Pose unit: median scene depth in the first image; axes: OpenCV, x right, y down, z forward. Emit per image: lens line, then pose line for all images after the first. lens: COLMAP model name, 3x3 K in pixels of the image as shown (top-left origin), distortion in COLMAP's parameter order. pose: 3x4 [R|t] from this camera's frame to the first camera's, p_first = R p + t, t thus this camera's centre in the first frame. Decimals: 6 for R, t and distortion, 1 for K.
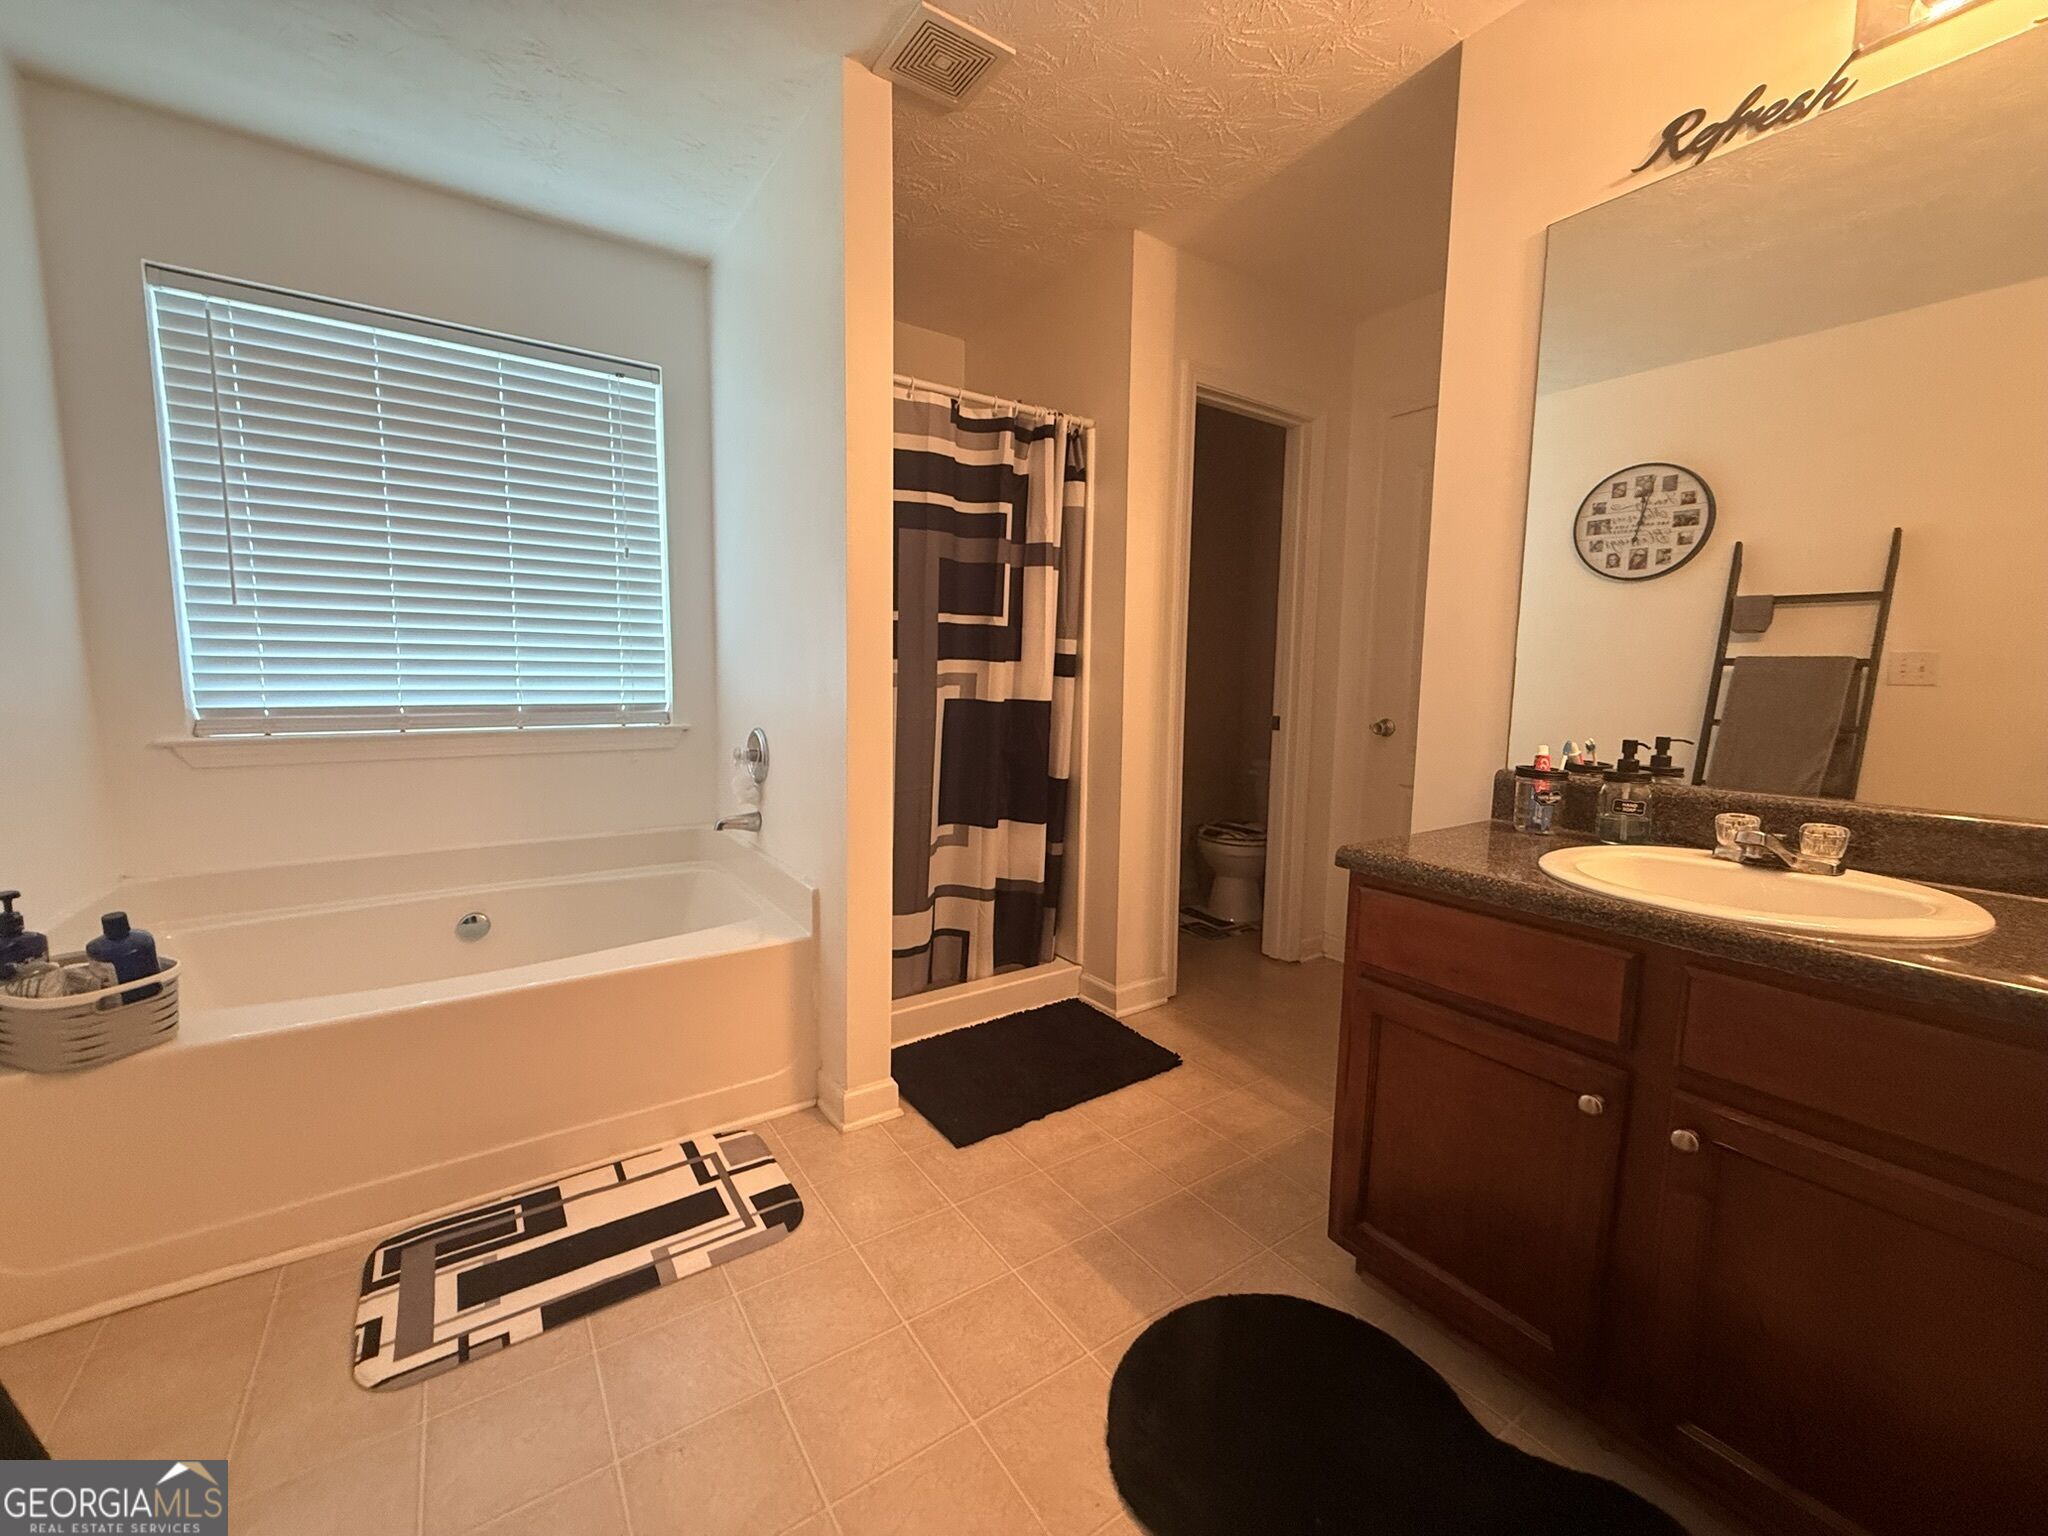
lens RADIAL K [[807.0, 0, 1017.9], [0, 807.0, 767.5], [0, 0, 1]] dist [-0.002866, -0.000890]
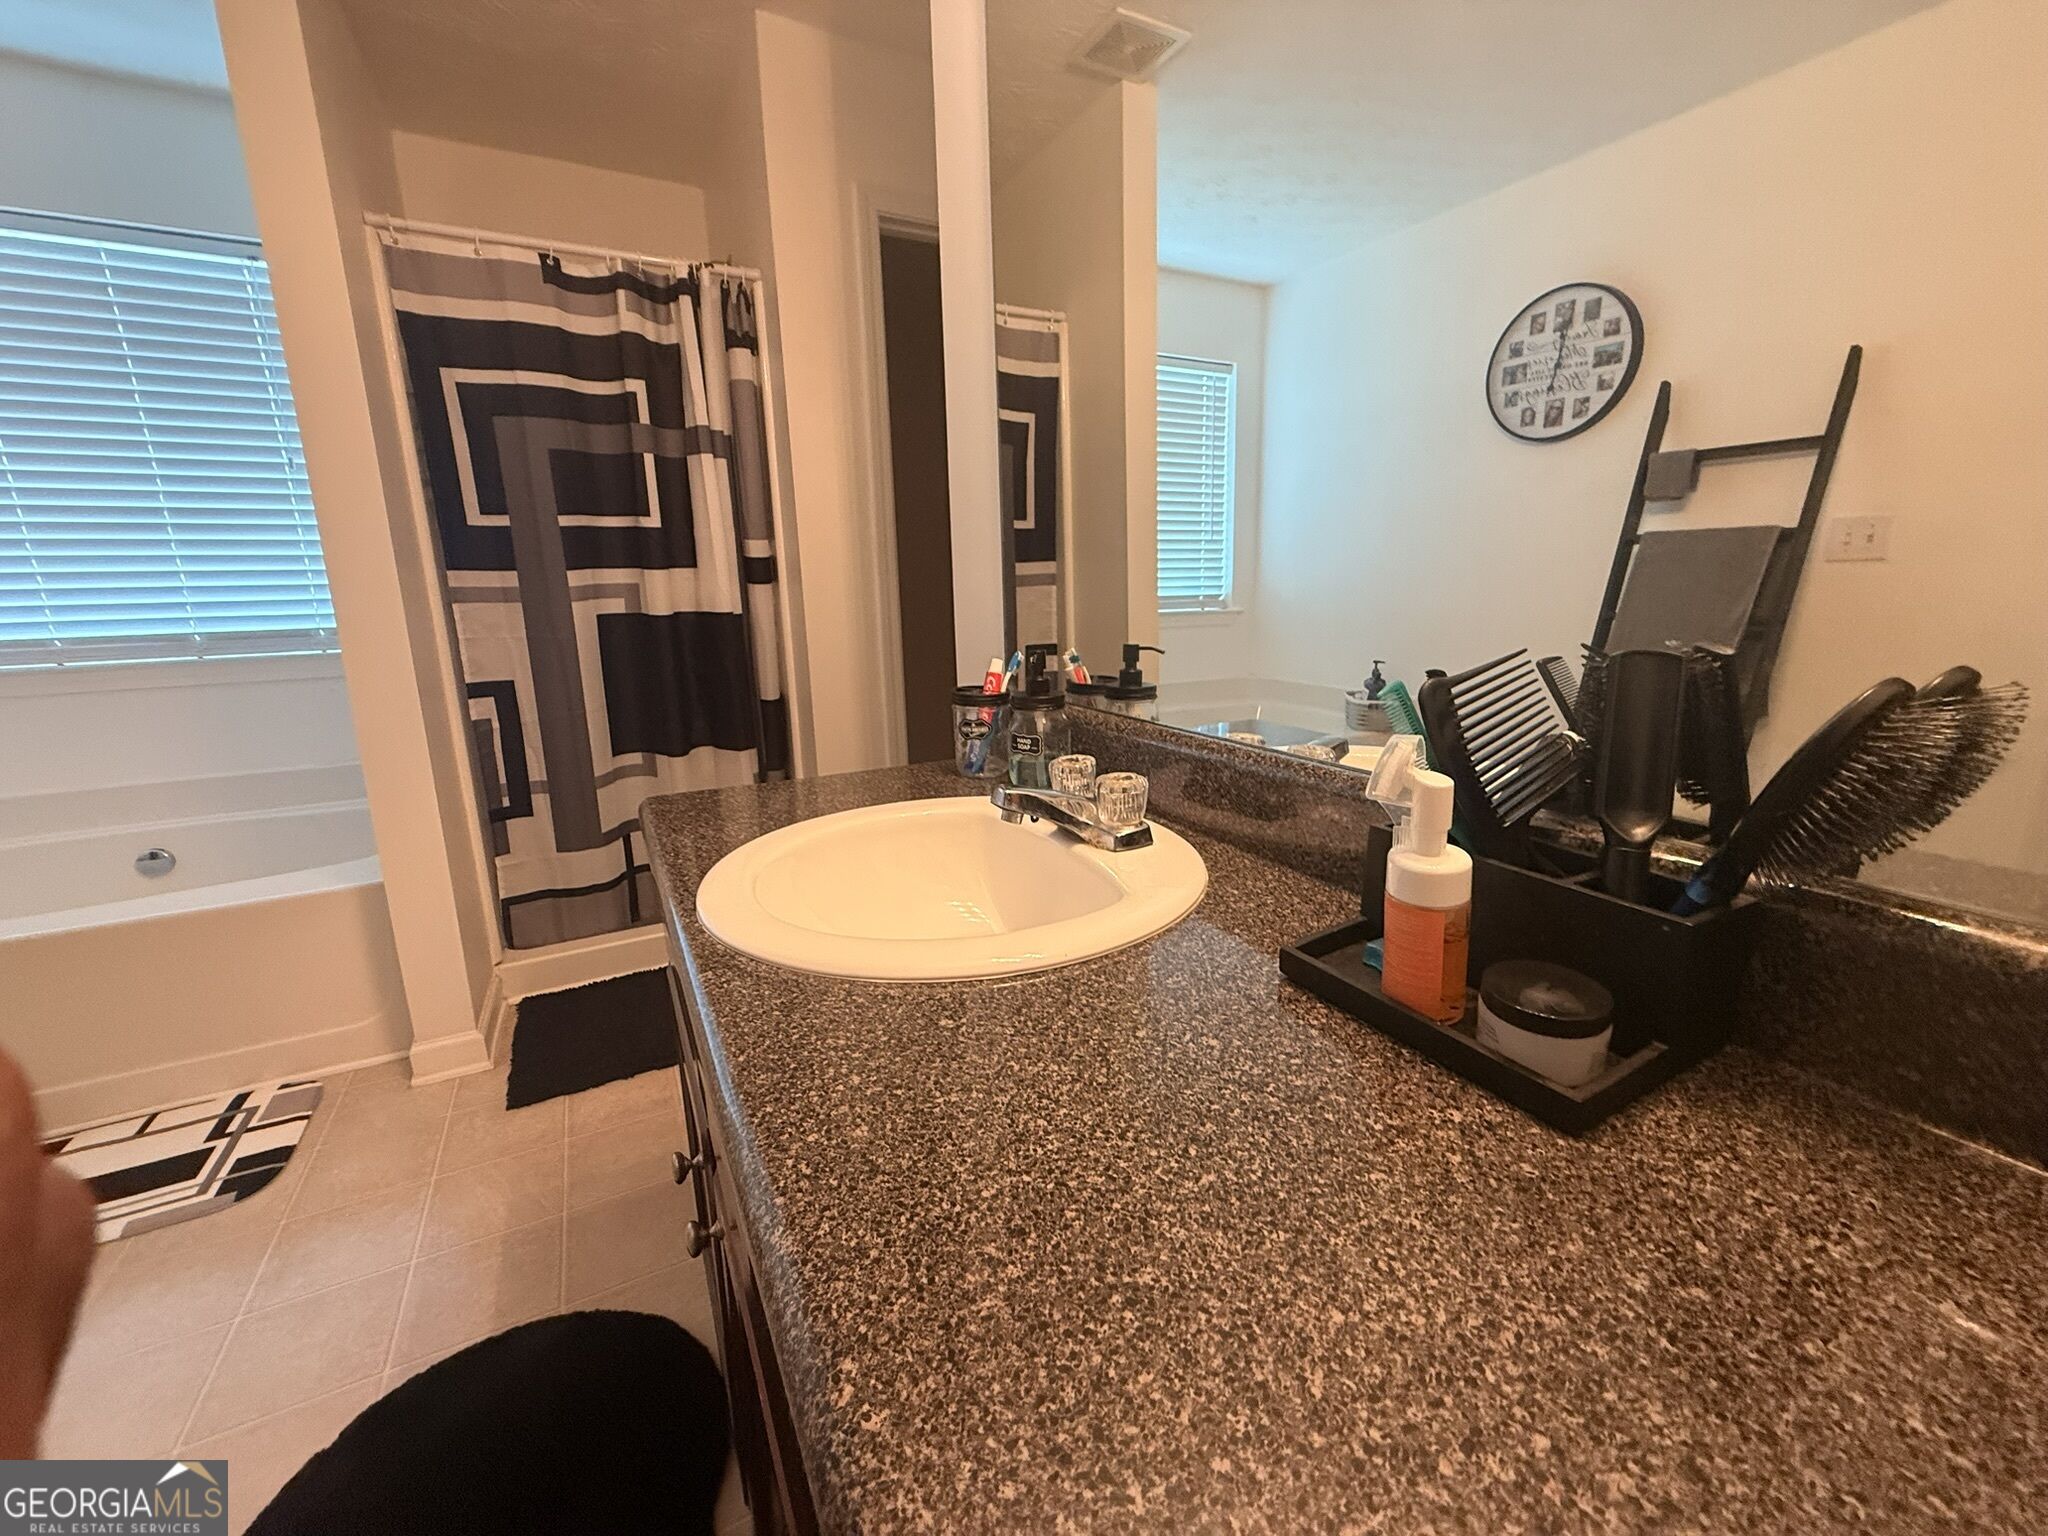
lens RADIAL K [[807.0, 0, 1028.2], [0, 807.0, 768.4], [0, 0, 1]] dist [-0.002866, -0.000890]
pose [[0.993784, -0.005865, -0.111173, 0.463114], [0.018116, 0.993820, 0.109515, -0.004485], [0.109843, -0.110848, 0.987748, 0.149837]]
